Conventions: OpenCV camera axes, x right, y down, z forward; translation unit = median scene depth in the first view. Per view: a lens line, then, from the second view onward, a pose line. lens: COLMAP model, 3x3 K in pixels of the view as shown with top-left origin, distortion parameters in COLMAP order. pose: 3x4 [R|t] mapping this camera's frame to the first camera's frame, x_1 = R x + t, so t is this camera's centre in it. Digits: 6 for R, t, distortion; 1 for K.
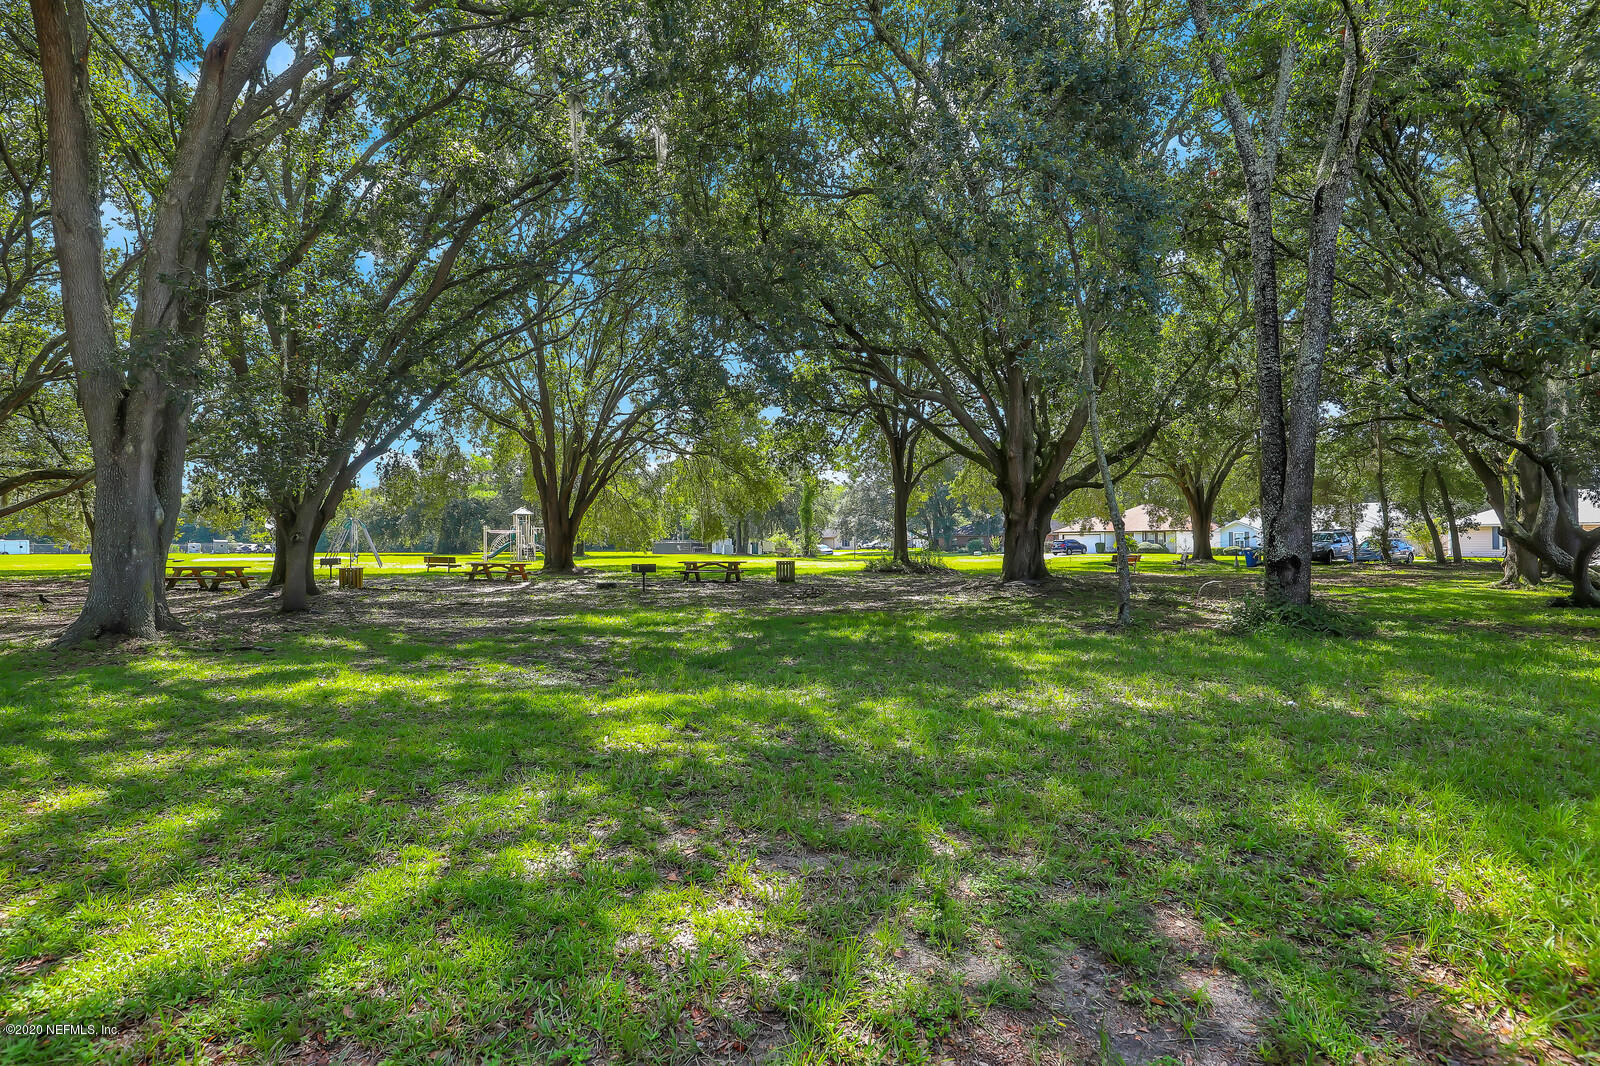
lens RADIAL K [[722.9, 0, 801.2], [0, 722.9, 534.3], [0, 0, 1]] dist [0.010341, -0.005121]
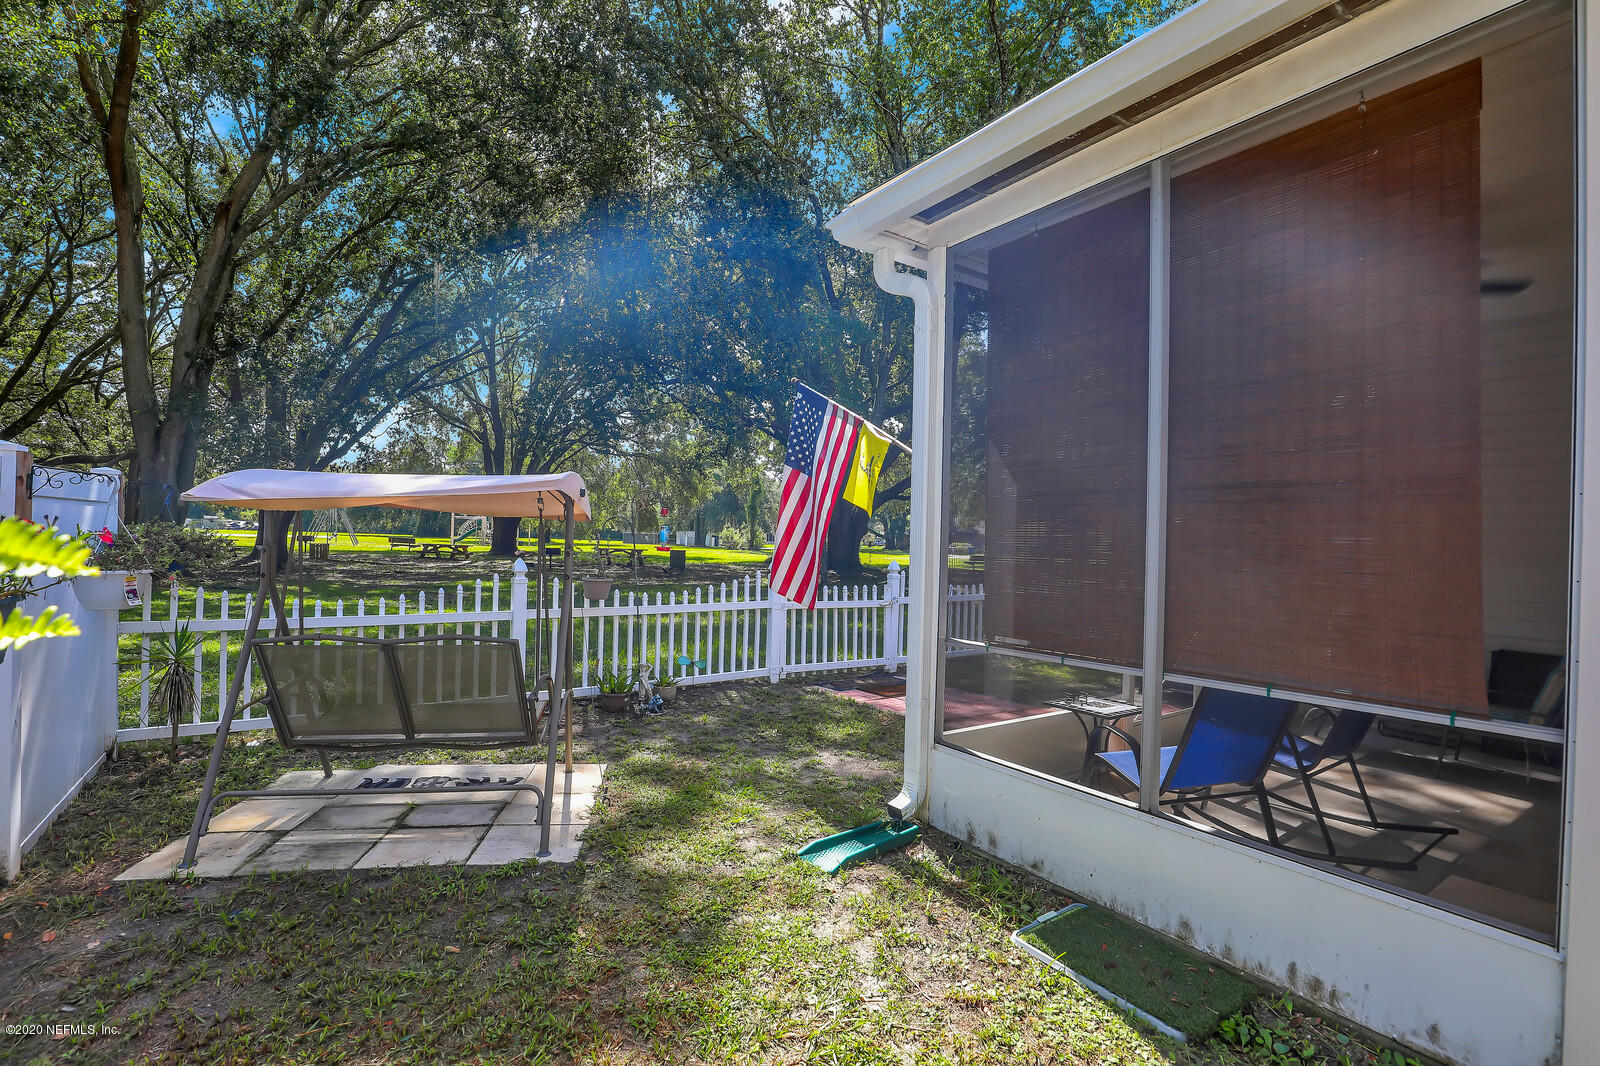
lens RADIAL K [[722.9, 0, 798.8], [0, 722.9, 534.0], [0, 0, 1]] dist [0.010341, -0.005121]
pose [[0.999448, 0.032446, 0.007098, 0.156430], [-0.032491, 0.999452, 0.006351, -0.003969], [-0.006888, -0.006578, 0.999955, -0.204041]]
